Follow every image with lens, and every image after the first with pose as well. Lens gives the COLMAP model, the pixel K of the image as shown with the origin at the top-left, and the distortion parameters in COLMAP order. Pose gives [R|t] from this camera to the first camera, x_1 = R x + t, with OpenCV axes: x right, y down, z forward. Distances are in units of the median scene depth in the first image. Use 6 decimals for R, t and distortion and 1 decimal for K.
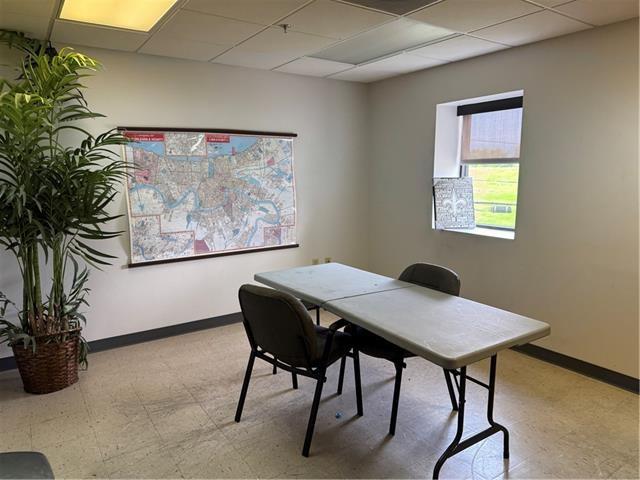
lens RADIAL K [[448.3, 0, 320.6], [0, 448.3, 241.0], [0, 0, 1]] dist [0.005979, -0.037447]
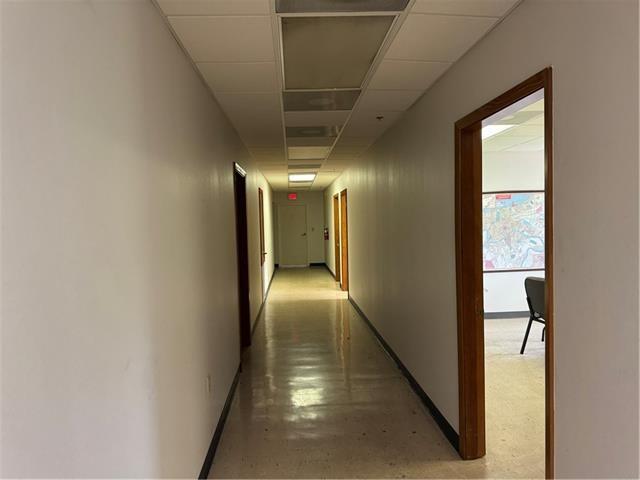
lens RADIAL K [[448.3, 0, 316.1], [0, 448.3, 243.4], [0, 0, 1]] dist [0.005979, -0.037447]
pose [[0.857082, 0.006840, -0.515134, 0.019899], [-0.051798, 0.995989, -0.072956, 0.080925], [0.512569, 0.089212, 0.853999, -0.637123]]
